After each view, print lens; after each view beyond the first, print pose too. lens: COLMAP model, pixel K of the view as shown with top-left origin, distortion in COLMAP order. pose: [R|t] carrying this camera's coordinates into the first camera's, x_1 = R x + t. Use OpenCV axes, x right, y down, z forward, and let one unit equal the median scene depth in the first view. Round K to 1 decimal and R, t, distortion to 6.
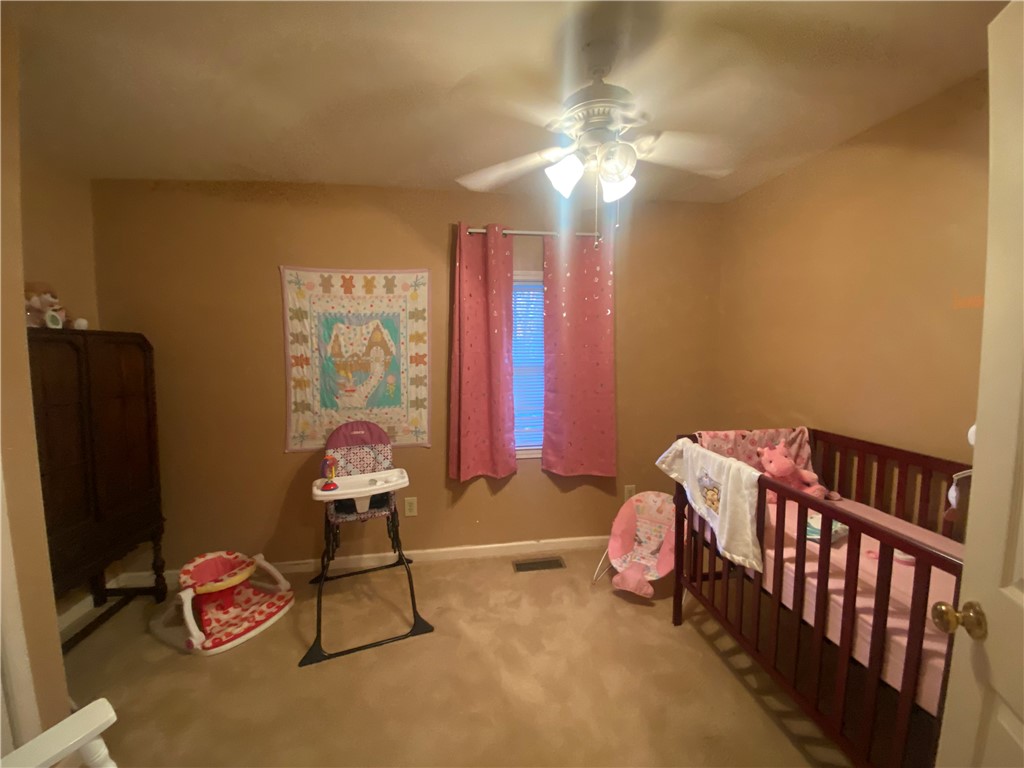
lens RADIAL K [[418.6, 0, 511.1], [0, 418.6, 384.2], [0, 0, 1]] dist [-0.002043, -0.001251]
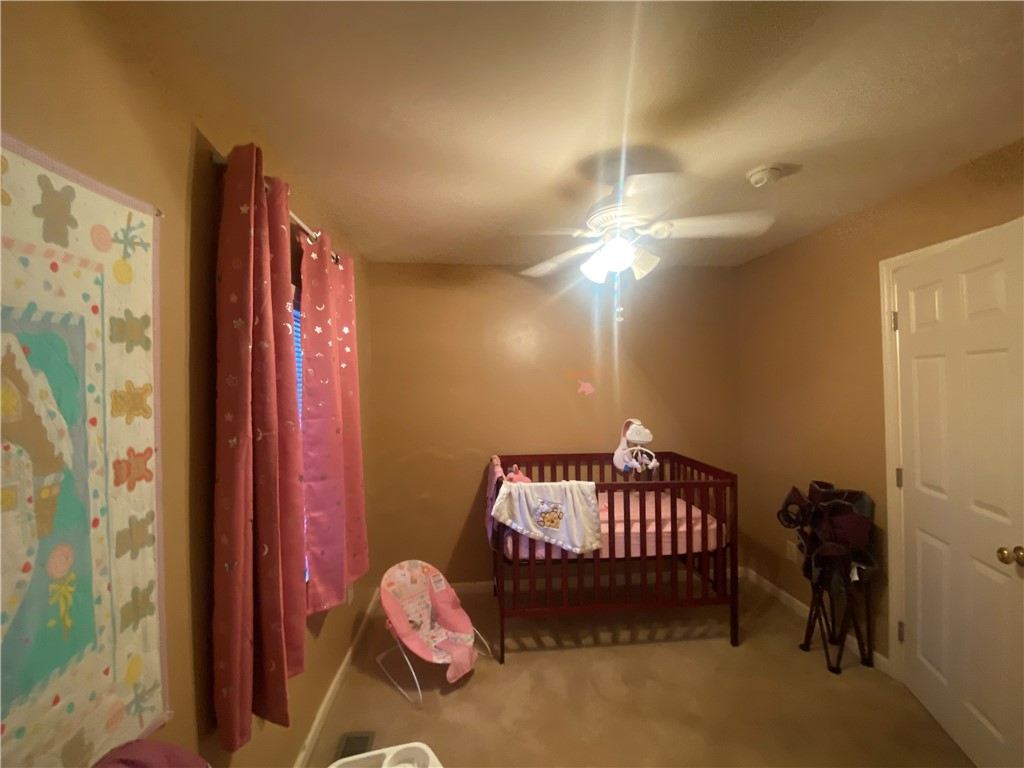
lens RADIAL K [[418.6, 0, 511.2], [0, 418.6, 382.3], [0, 0, 1]] dist [-0.002043, -0.001251]
pose [[0.047365, 0.006441, 0.998857, -0.535577], [0.106265, 0.994272, -0.011450, -0.090903], [-0.993209, 0.106686, 0.046410, 0.694725]]
